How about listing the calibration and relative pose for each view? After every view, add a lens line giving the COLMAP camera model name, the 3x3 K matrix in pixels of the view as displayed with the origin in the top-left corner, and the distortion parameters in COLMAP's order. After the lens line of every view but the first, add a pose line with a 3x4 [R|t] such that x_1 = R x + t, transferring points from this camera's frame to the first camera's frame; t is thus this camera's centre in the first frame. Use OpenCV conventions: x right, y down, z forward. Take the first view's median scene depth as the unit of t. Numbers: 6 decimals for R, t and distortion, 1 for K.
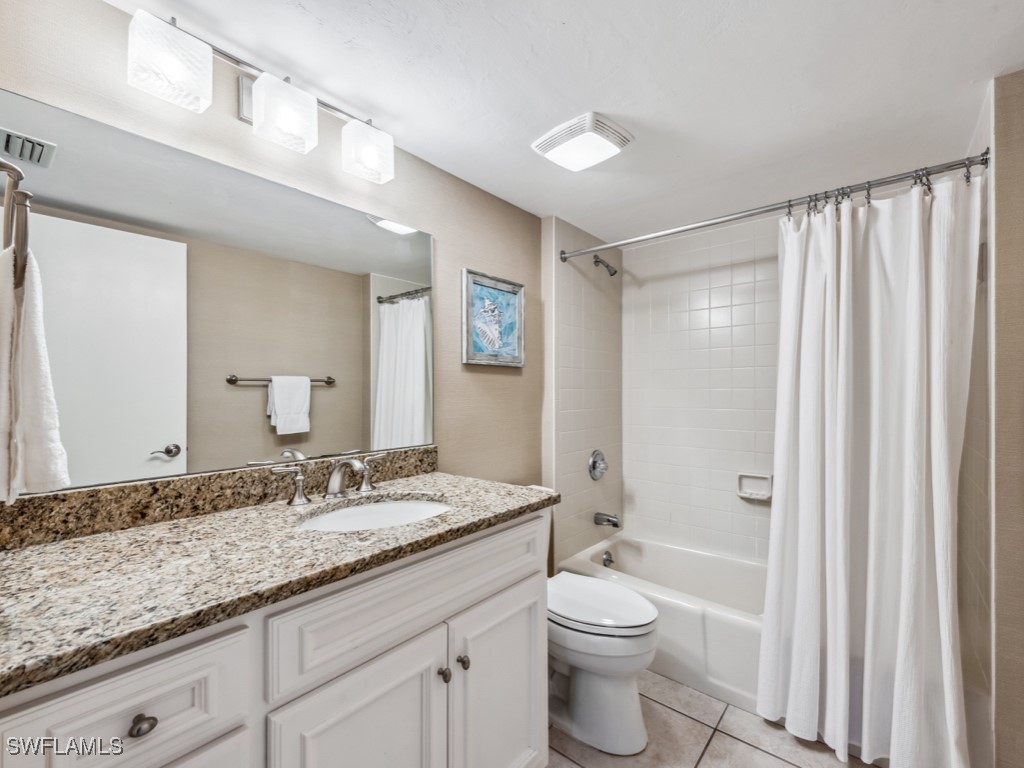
lens RADIAL K [[450.3, 0, 508.9], [0, 450.3, 392.2], [0, 0, 1]] dist [0.018087, -0.006185]
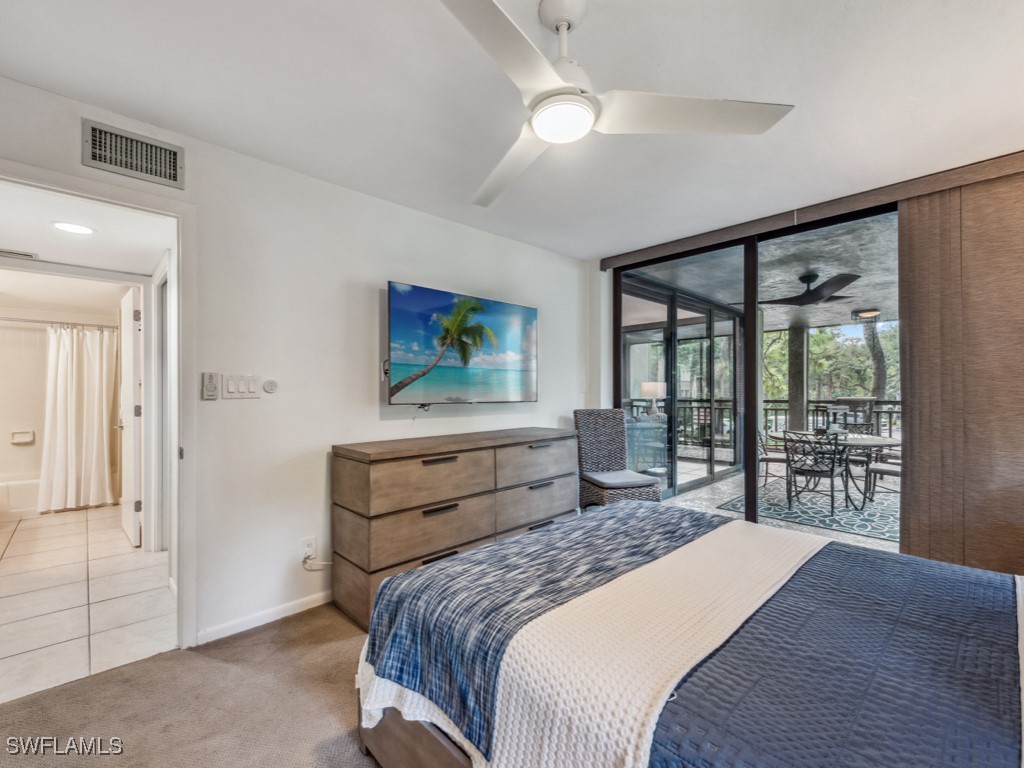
lens RADIAL K [[450.3, 0, 508.9], [0, 450.3, 392.2], [0, 0, 1]] dist [0.018087, -0.006185]
pose [[0.119270, -0.000840, 0.992861, -1.853788], [-0.003419, 0.999993, 0.001257, -0.010543], [-0.992856, -0.003545, 0.119267, -2.147806]]
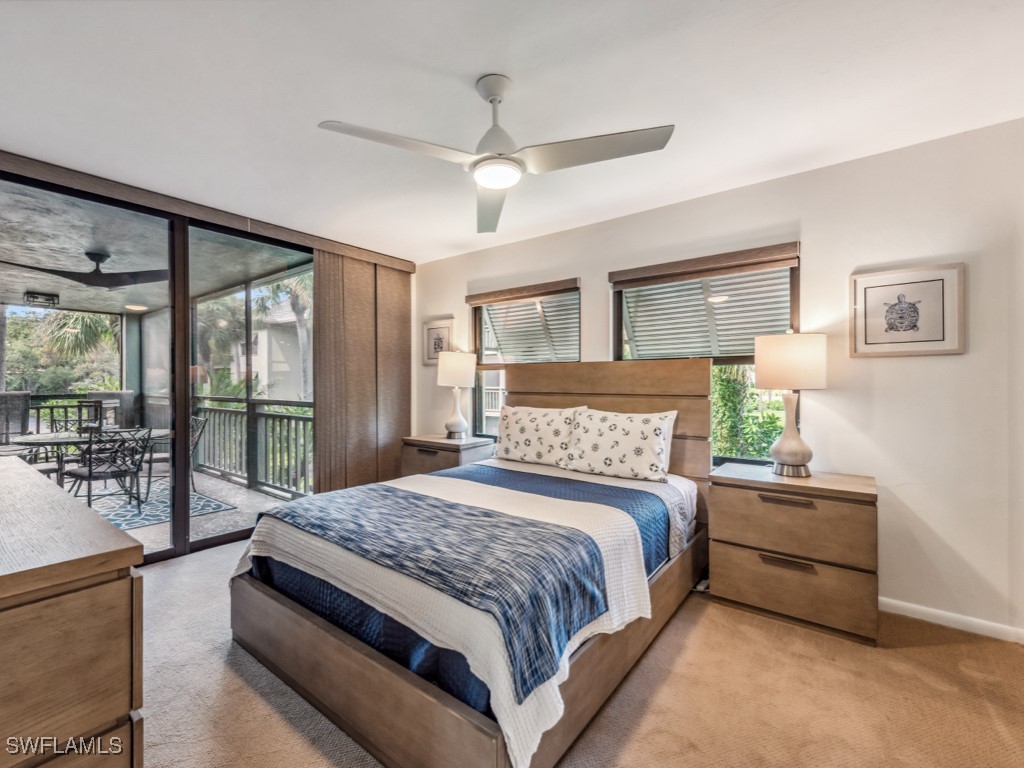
lens RADIAL K [[450.3, 0, 508.9], [0, 450.3, 392.2], [0, 0, 1]] dist [0.018087, -0.006185]
pose [[-0.999357, 0.008182, -0.034923, 3.379226], [0.007552, 0.999807, 0.018144, 0.005369], [0.035065, 0.017869, -0.999225, 4.439485]]
